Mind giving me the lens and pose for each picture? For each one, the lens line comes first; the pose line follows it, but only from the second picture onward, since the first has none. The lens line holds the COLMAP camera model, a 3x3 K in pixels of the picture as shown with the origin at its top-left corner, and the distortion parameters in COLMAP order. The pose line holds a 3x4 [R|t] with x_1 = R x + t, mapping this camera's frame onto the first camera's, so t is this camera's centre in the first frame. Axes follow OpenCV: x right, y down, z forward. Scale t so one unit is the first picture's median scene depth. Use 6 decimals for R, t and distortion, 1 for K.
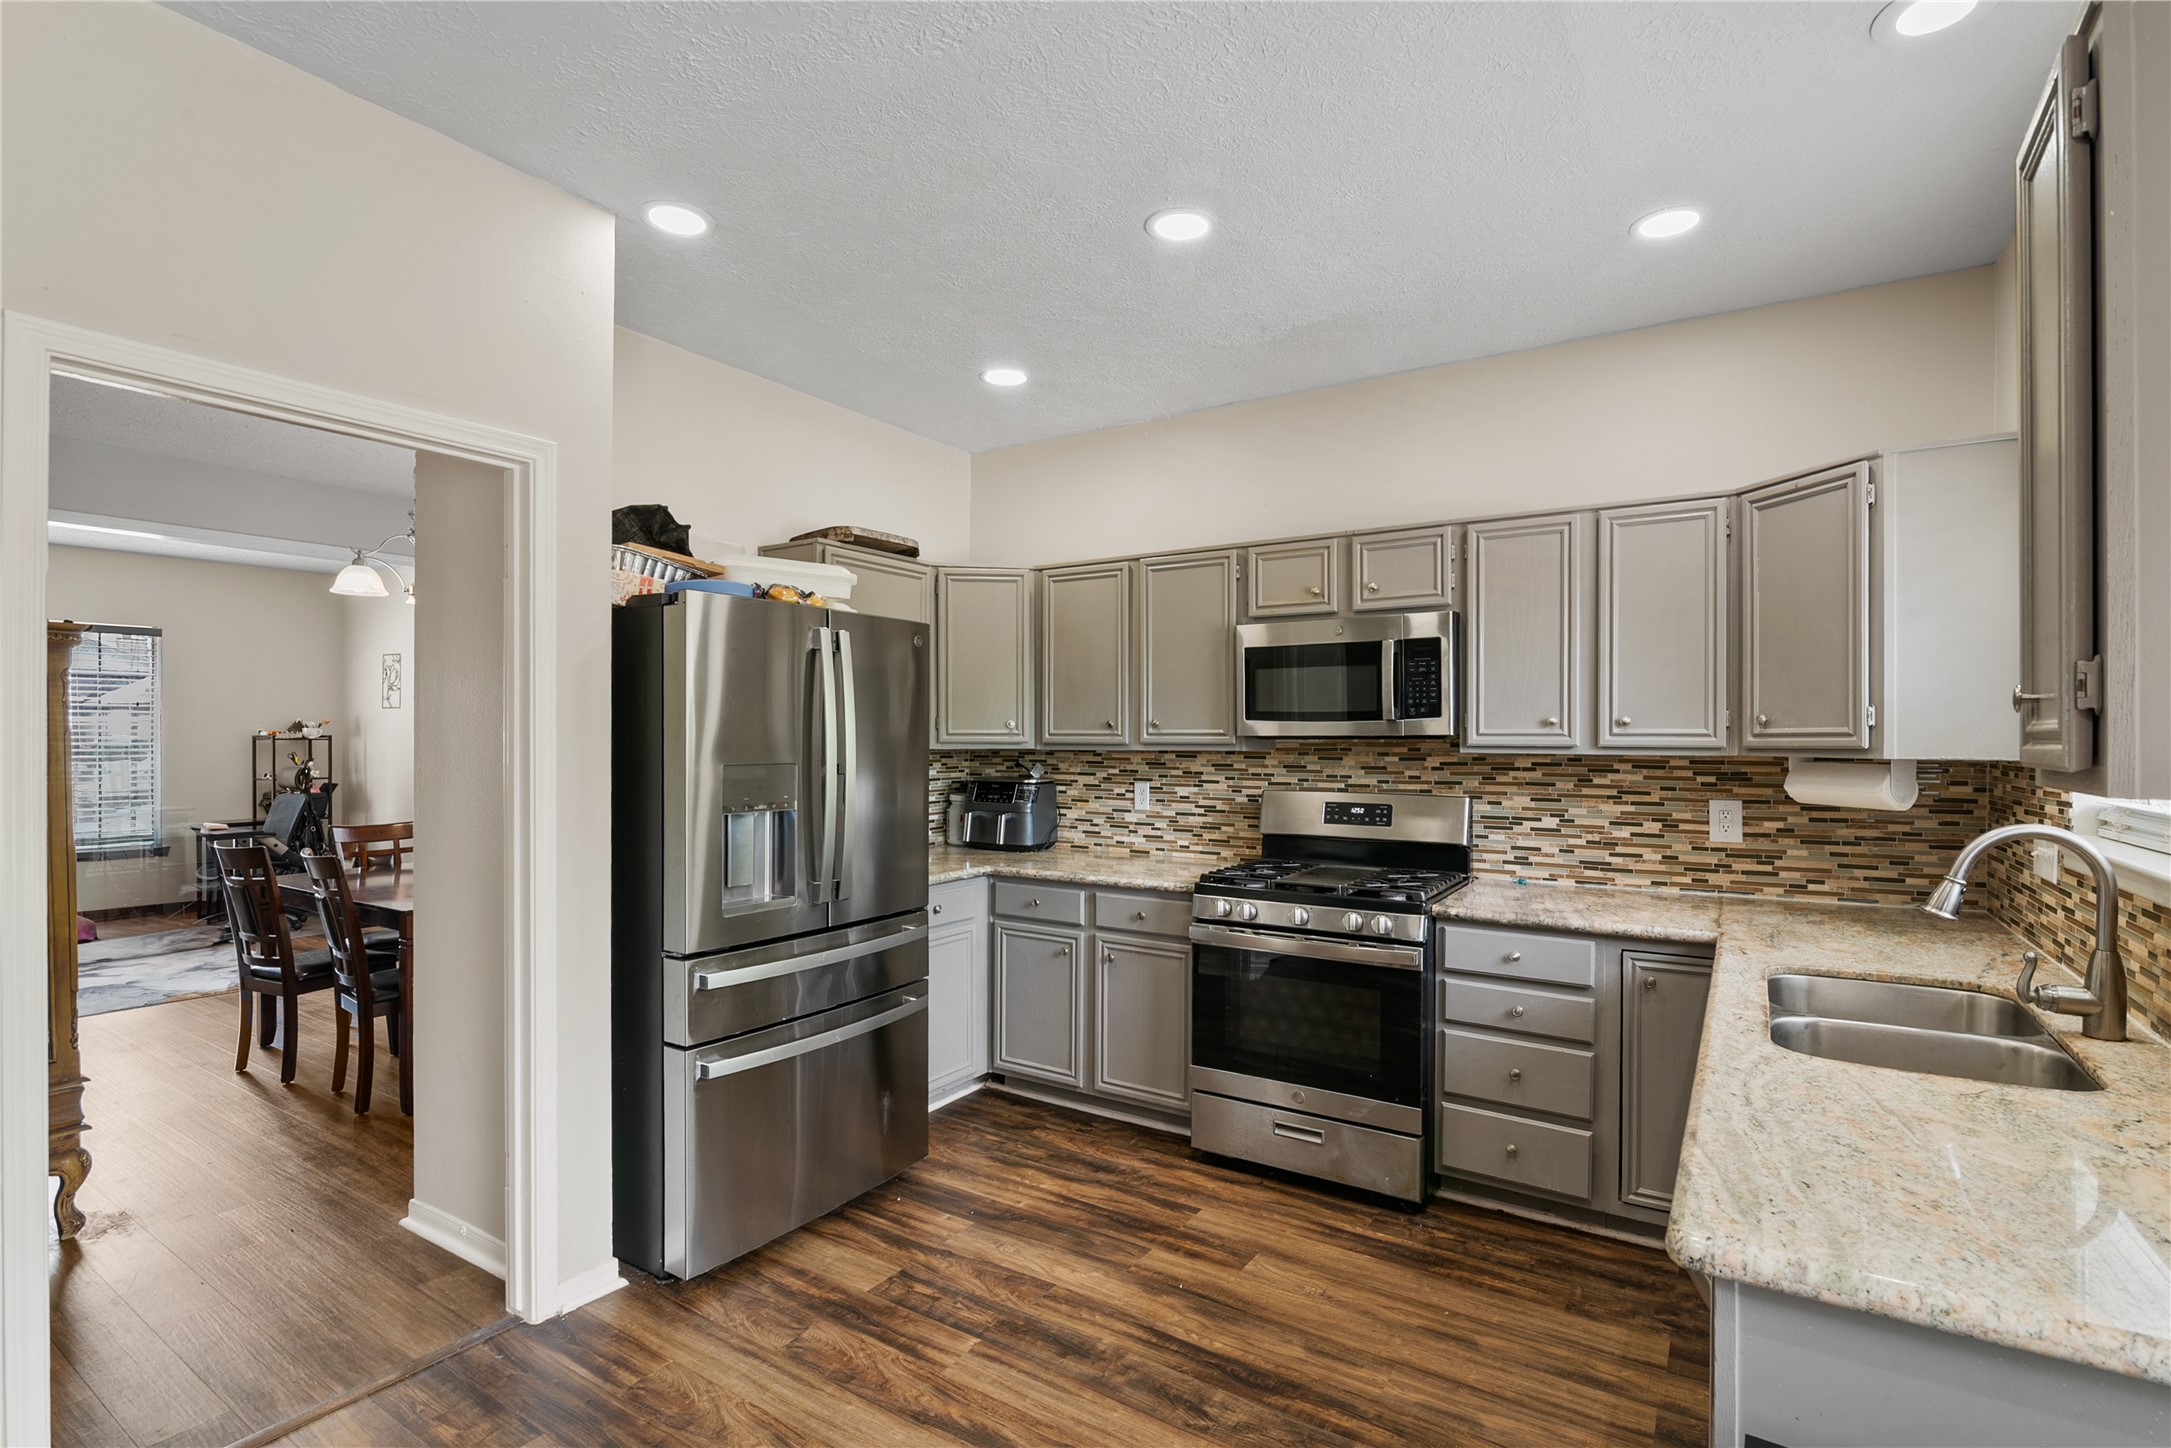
lens RADIAL K [[993.6, 0, 1074.9], [0, 993.6, 738.8], [0, 0, 1]] dist [-0.011460, 0.000121]
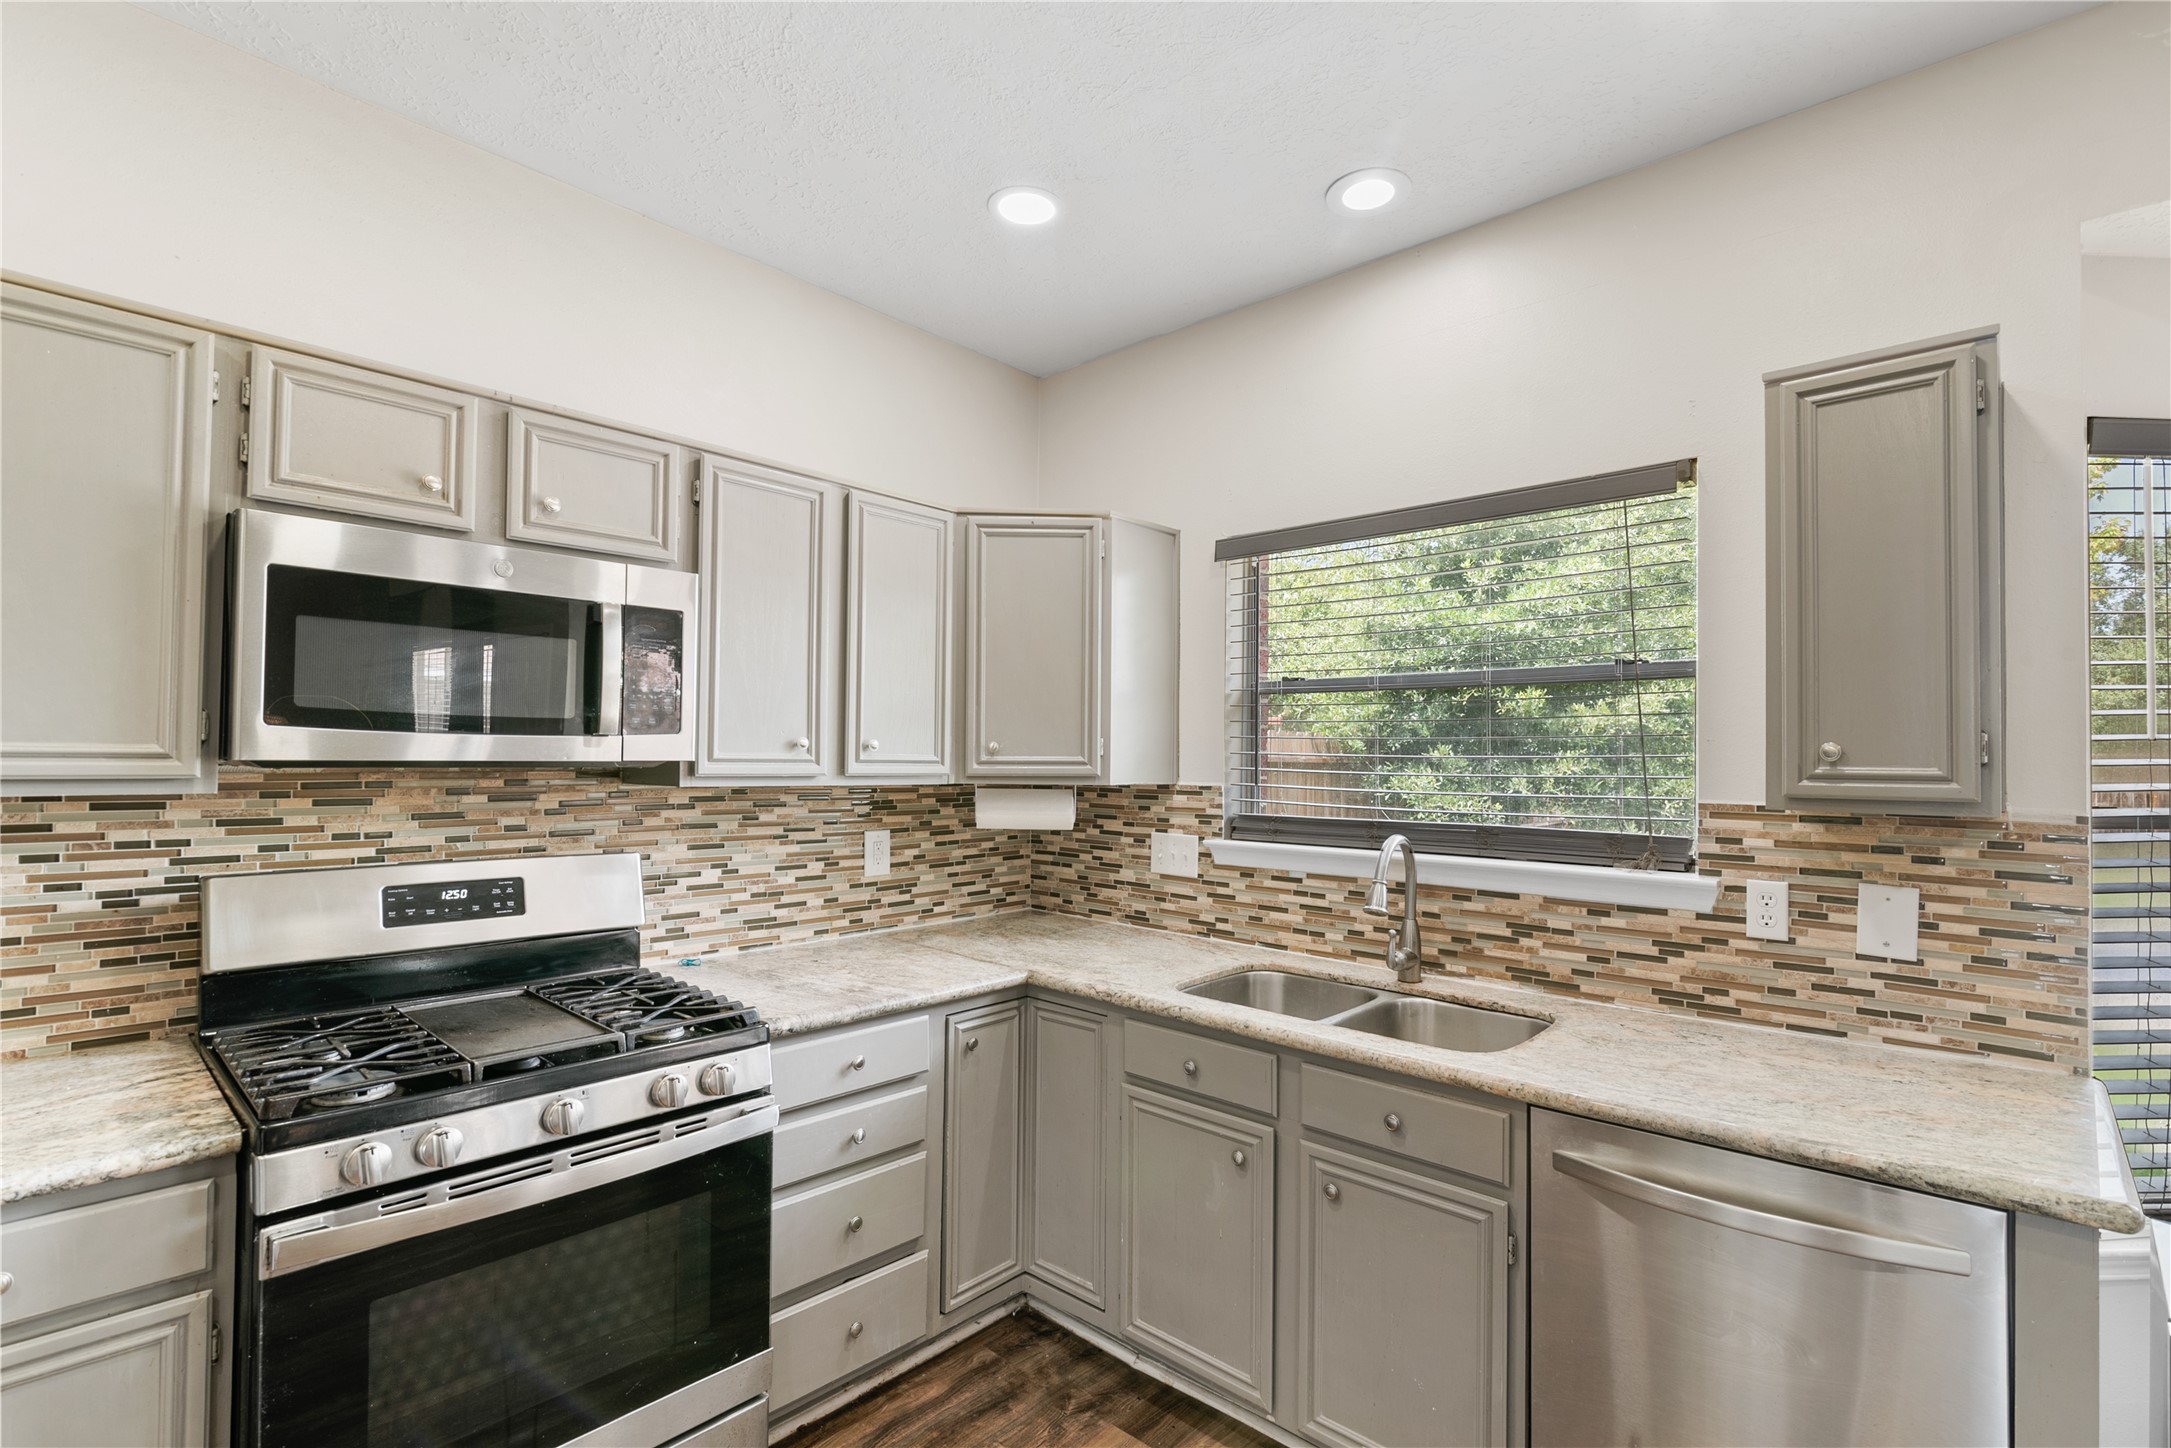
lens RADIAL K [[993.6, 0, 1074.9], [0, 993.6, 738.8], [0, 0, 1]] dist [-0.011460, 0.000121]
pose [[0.160542, 0.020255, 0.986821, -0.235278], [-0.007386, 0.999786, -0.019320, -0.007803], [-0.987001, -0.004187, 0.160658, 0.645510]]
